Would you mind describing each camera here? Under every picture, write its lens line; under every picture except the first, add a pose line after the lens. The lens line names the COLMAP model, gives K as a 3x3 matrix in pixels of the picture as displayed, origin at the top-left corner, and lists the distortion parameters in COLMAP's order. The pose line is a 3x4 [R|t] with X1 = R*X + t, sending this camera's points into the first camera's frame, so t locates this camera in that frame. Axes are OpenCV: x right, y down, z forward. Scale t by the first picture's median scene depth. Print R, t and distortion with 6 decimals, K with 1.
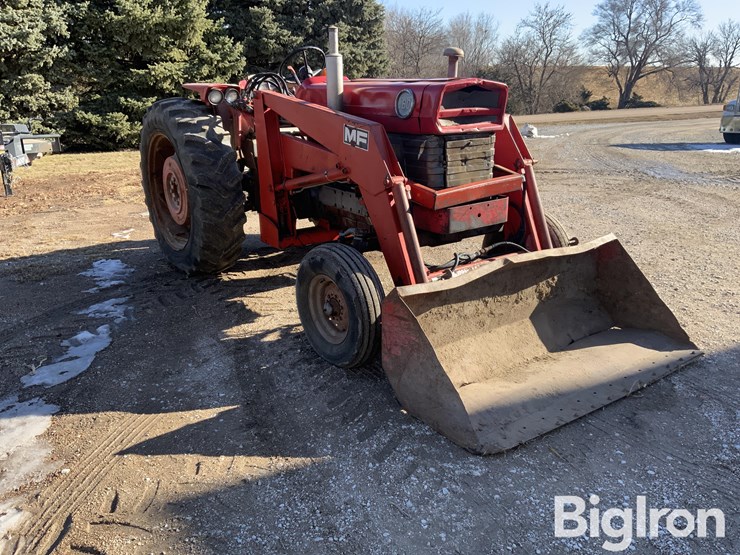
lens RADIAL K [[618.1, 0, 369.7], [0, 618.1, 277.9], [0, 0, 1]] dist [0.053940, -0.099718]
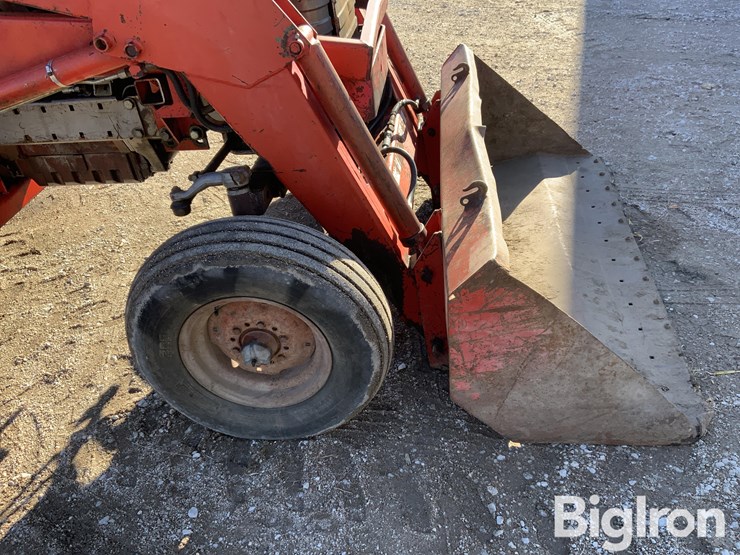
lens RADIAL K [[618.1, 0, 371.8], [0, 618.1, 272.1], [0, 0, 1]] dist [0.053940, -0.099718]
pose [[0.663385, -0.468393, 0.583548, -0.185323], [0.307376, 0.881597, 0.358199, -0.107601], [-0.682233, -0.058255, 0.728811, 0.434703]]
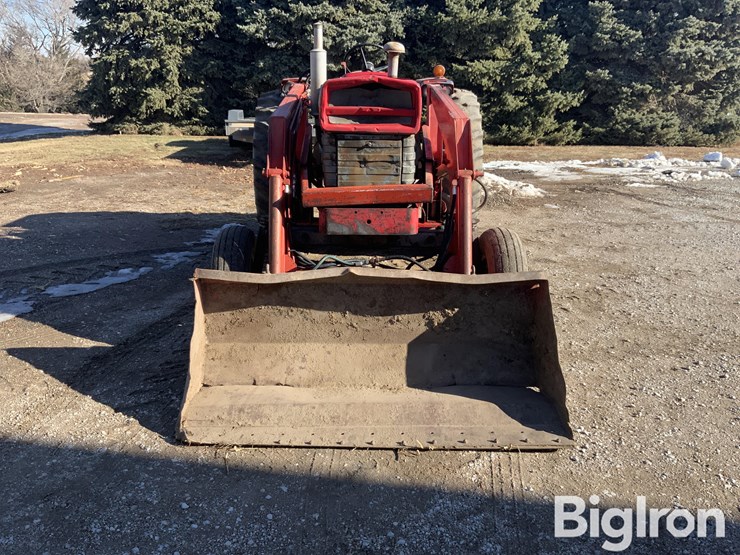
lens RADIAL K [[618.1, 0, 362.2], [0, 618.1, 270.6], [0, 0, 1]] dist [0.053940, -0.099718]
pose [[0.810723, 0.194378, -0.552219, 0.525696], [-0.199684, 0.978518, 0.051273, -0.055965], [0.550322, 0.068701, 0.832121, 0.165768]]
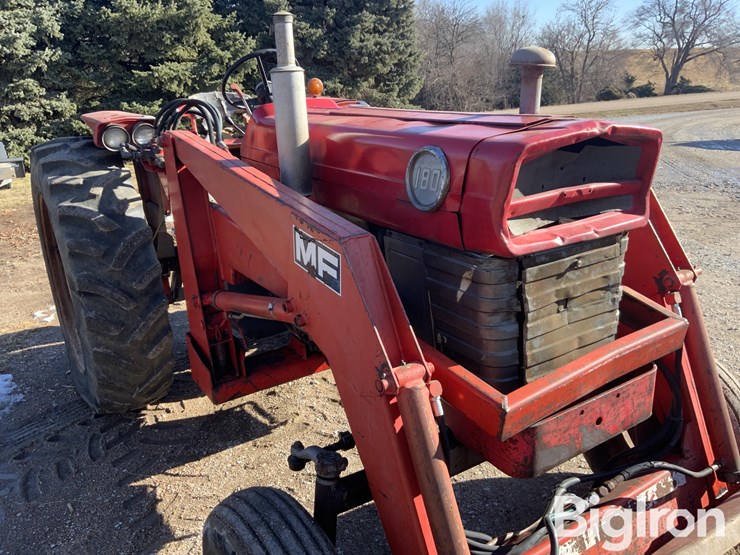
lens RADIAL K [[618.1, 0, 367.9], [0, 618.1, 272.1], [0, 0, 1]] dist [0.053940, -0.099718]
pose [[0.998199, -0.010011, -0.059143, 0.029292], [0.010337, 0.999933, 0.005213, -0.159205], [0.059086, -0.005815, 0.998236, 0.407437]]
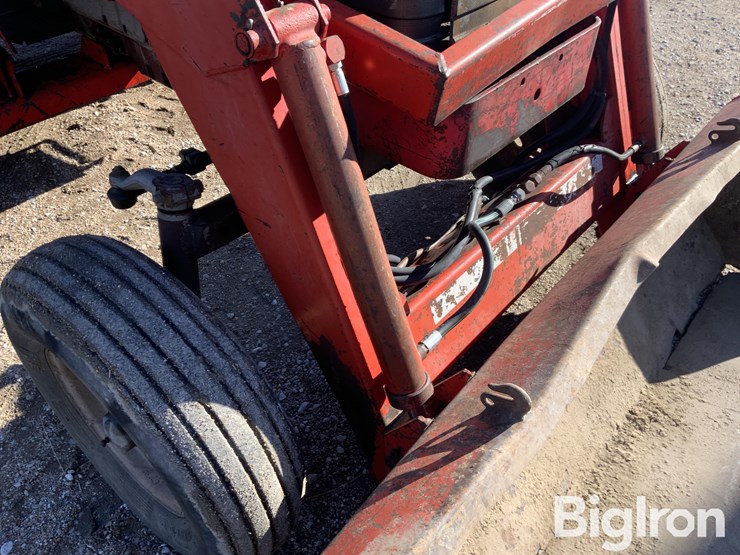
lens RADIAL K [[618.1, 0, 367.5], [0, 618.1, 277.5], [0, 0, 1]] dist [0.053940, -0.099718]
pose [[0.974818, -0.131403, 0.180175, 0.011384], [0.043768, 0.904976, 0.423205, -0.117976], [-0.218665, -0.404662, 0.887938, 0.512448]]
